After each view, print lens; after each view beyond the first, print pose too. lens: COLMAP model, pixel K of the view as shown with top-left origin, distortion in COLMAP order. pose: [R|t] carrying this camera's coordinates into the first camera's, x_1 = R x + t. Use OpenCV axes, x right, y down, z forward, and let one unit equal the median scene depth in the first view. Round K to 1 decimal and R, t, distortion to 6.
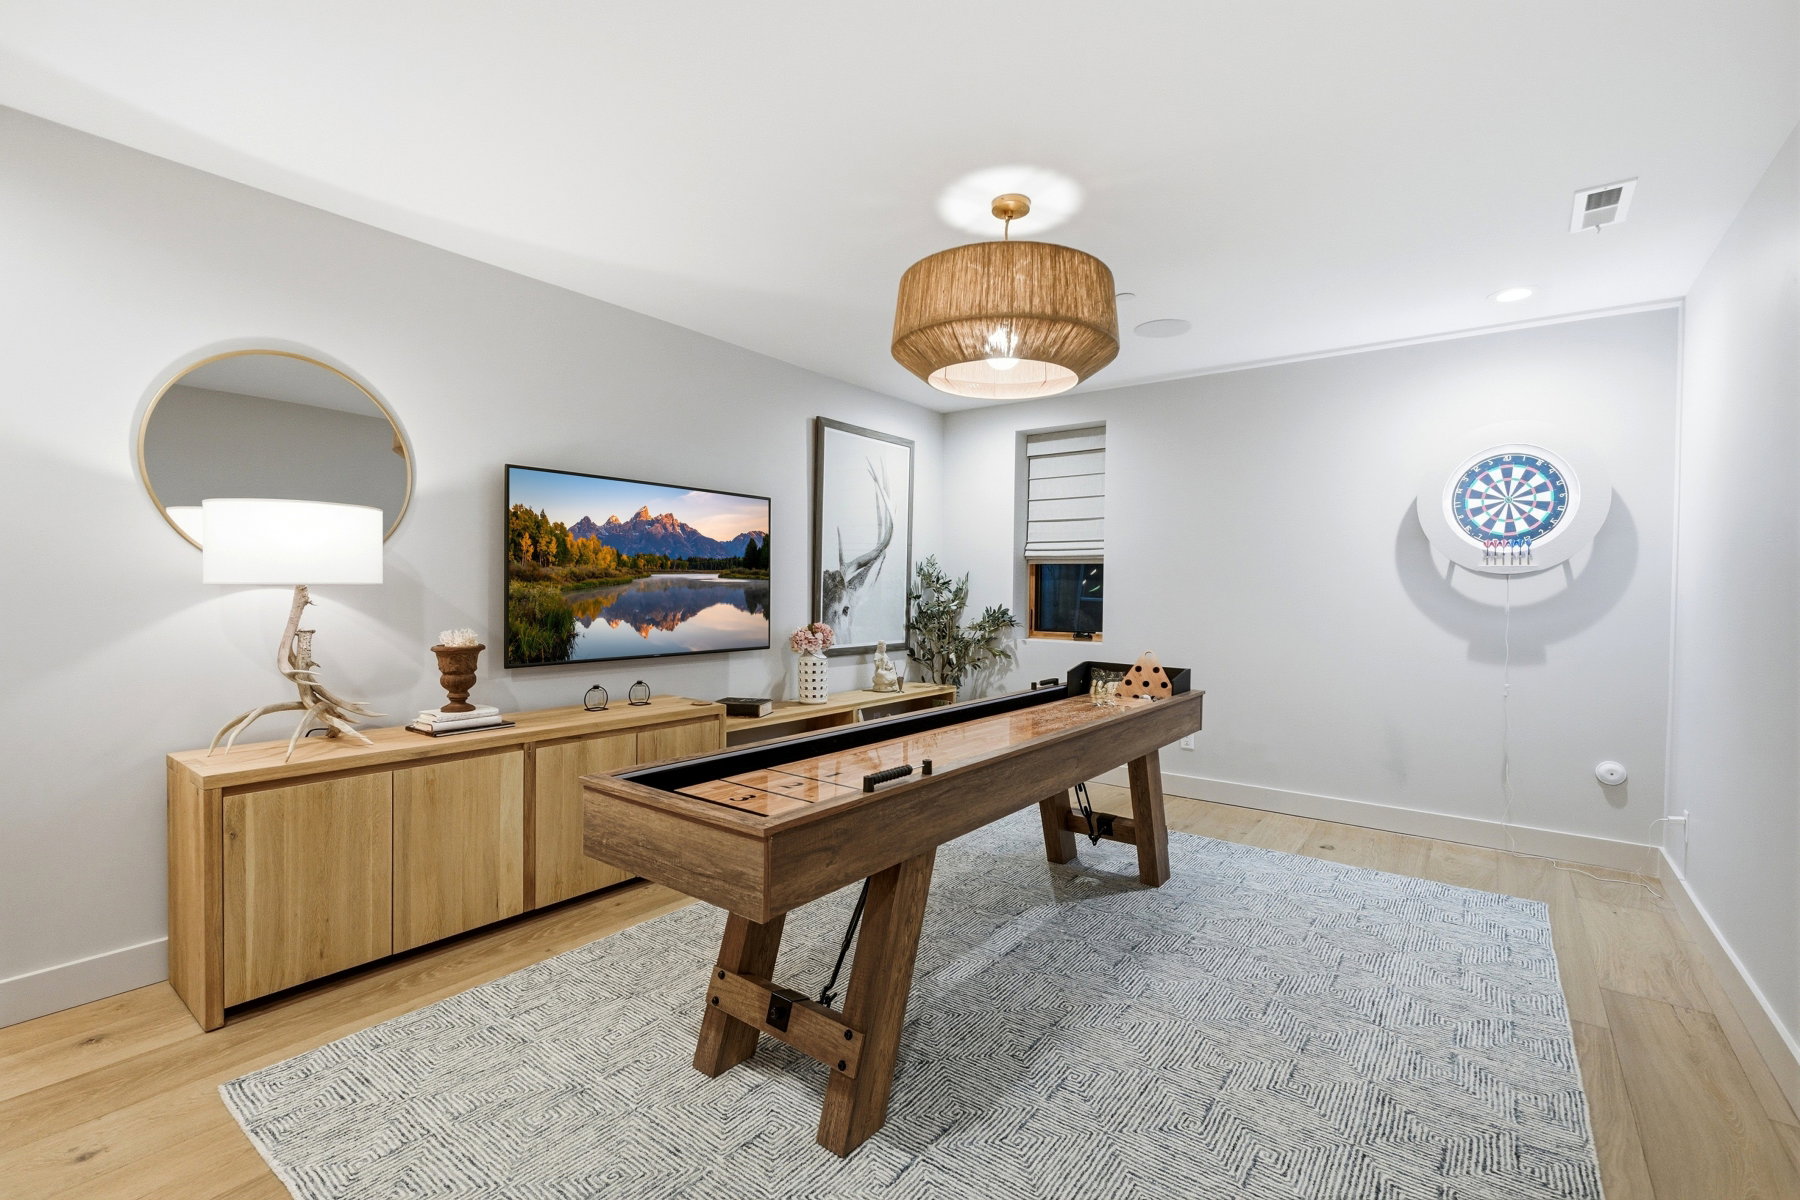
lens RADIAL K [[794.0, 0, 903.1], [0, 794.0, 599.3], [0, 0, 1]] dist [0.004243, 0.000097]
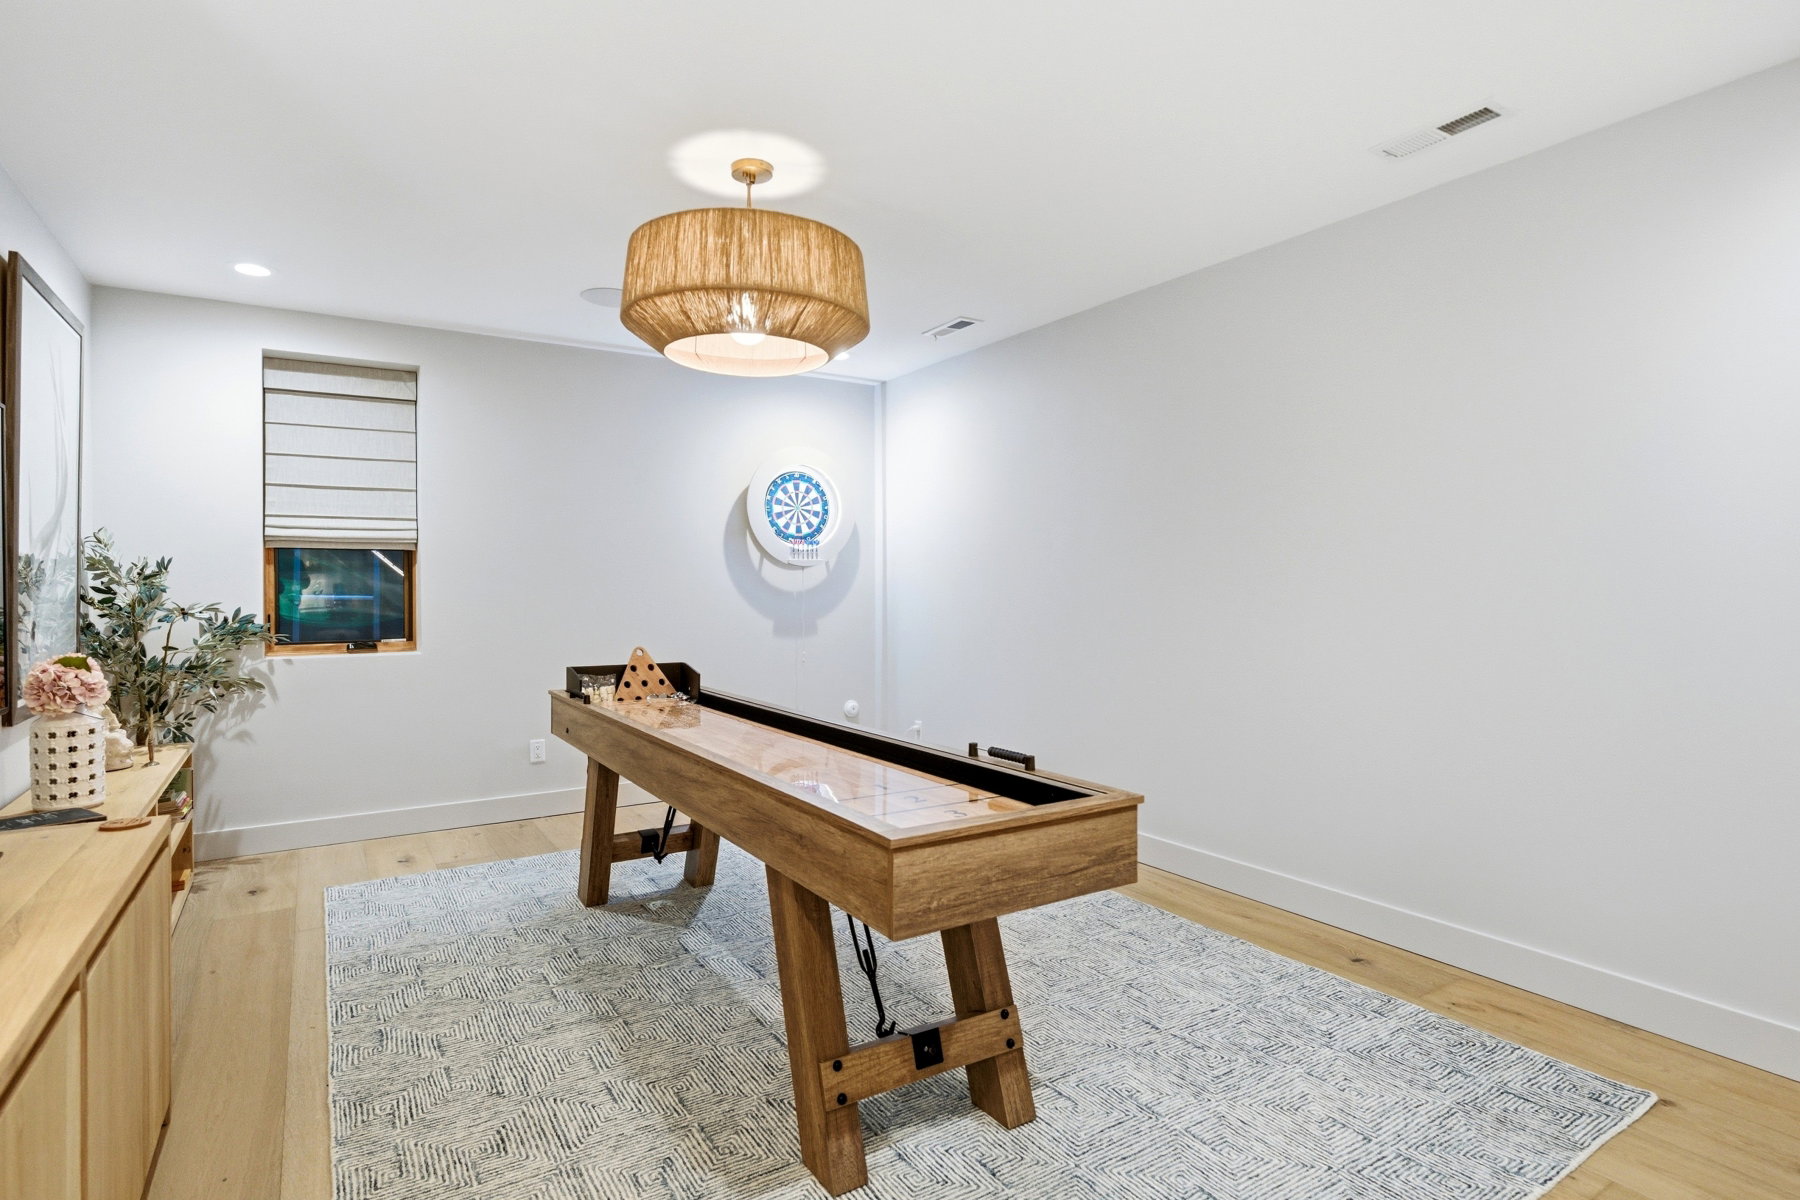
lens RADIAL K [[923.8, 0, 902.9], [0, 923.8, 590.1], [0, 0, 1]] dist [0.001868, 0.001078]
pose [[0.357291, -0.020370, 0.933771, -0.563742], [0.022236, 0.999664, 0.013299, -0.009269], [-0.933728, 0.016012, 0.357624, 0.316603]]
